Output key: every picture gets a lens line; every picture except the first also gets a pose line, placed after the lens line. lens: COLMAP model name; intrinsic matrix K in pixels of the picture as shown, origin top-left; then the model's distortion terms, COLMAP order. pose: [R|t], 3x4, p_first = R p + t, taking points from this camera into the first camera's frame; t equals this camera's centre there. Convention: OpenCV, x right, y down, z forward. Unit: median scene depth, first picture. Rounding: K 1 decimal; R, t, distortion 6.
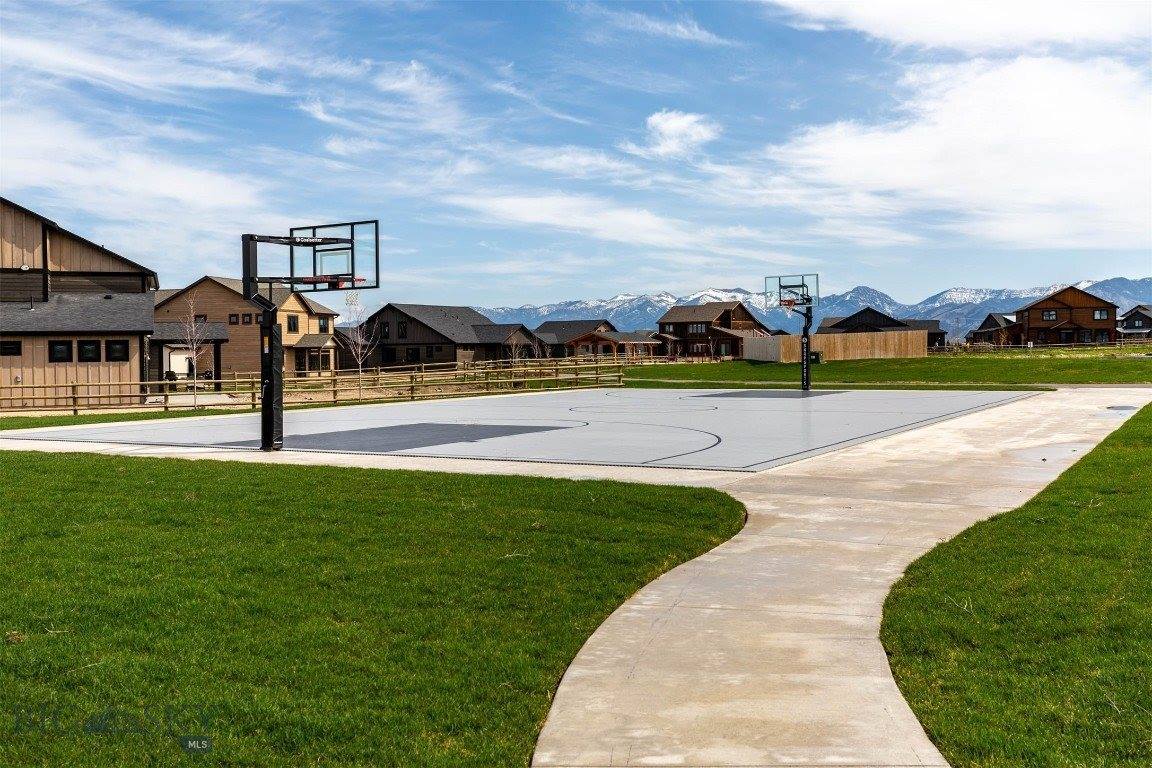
lens RADIAL K [[1156.1, 0, 576.0], [0, 1156.1, 384.0], [0, 0, 1]] dist [0.005903, 0.000314]
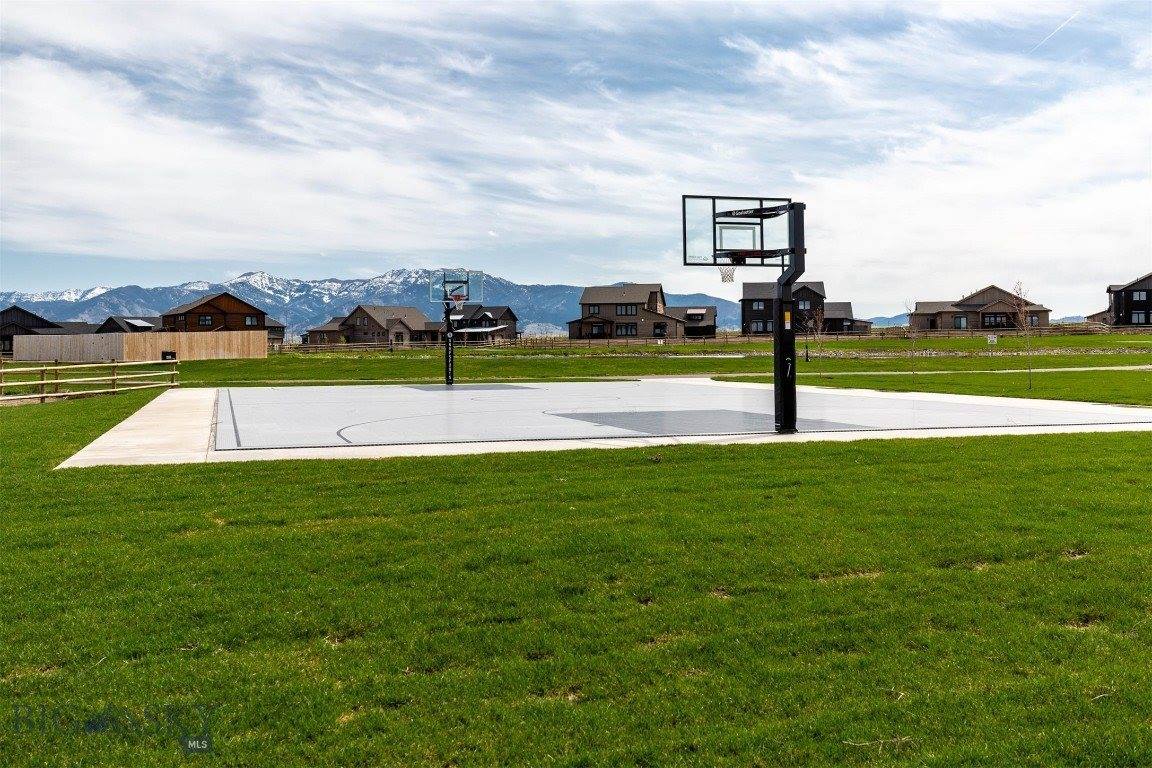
lens RADIAL K [[1172.6, 0, 575.6], [0, 1172.6, 295.8], [0, 0, 1]] dist [-0.004061, -0.004186]
pose [[0.667850, 0.042852, 0.743062, -0.091442], [0.018194, 0.997103, -0.073855, 0.001110], [-0.744074, 0.062844, 0.665135, 0.041549]]
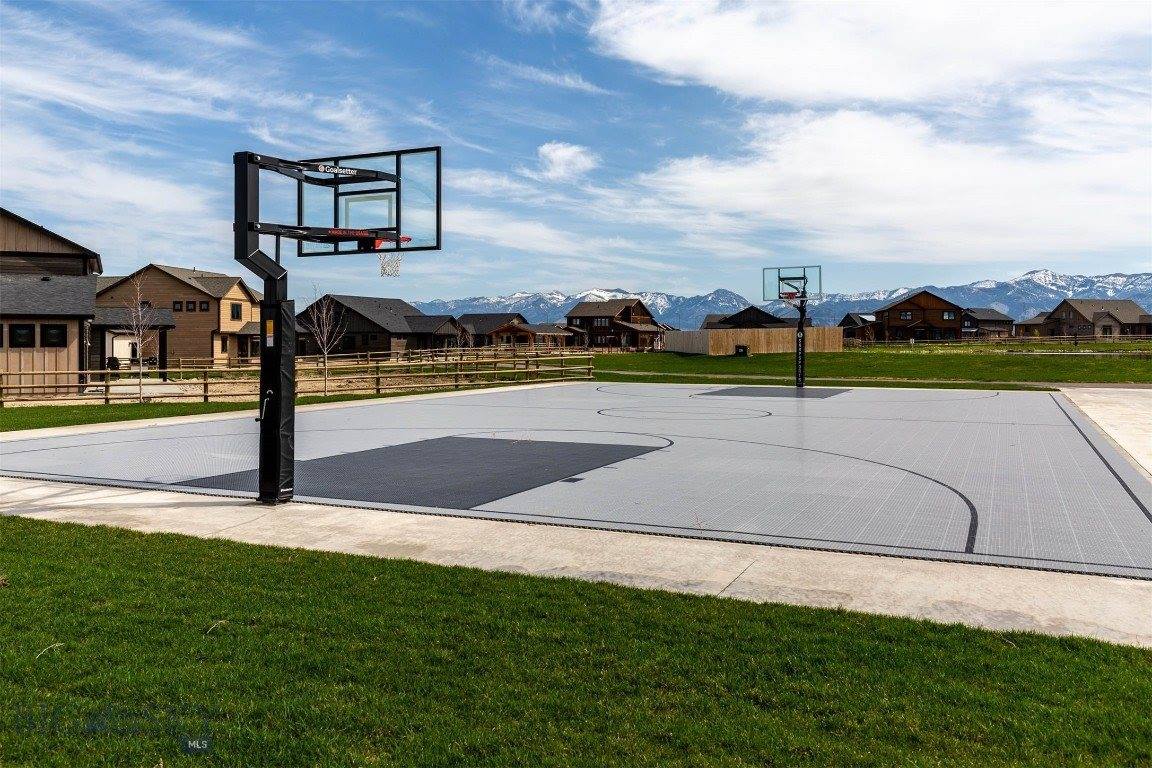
lens RADIAL K [[961.9, 0, 572.7], [0, 961.9, 252.7], [0, 0, 1]] dist [0.002948, 0.002992]
pose [[0.994926, 0.022318, 0.098105, -0.013176], [-0.010461, 0.992750, -0.119744, -0.001484], [-0.100066, 0.118110, 0.987946, 0.040288]]
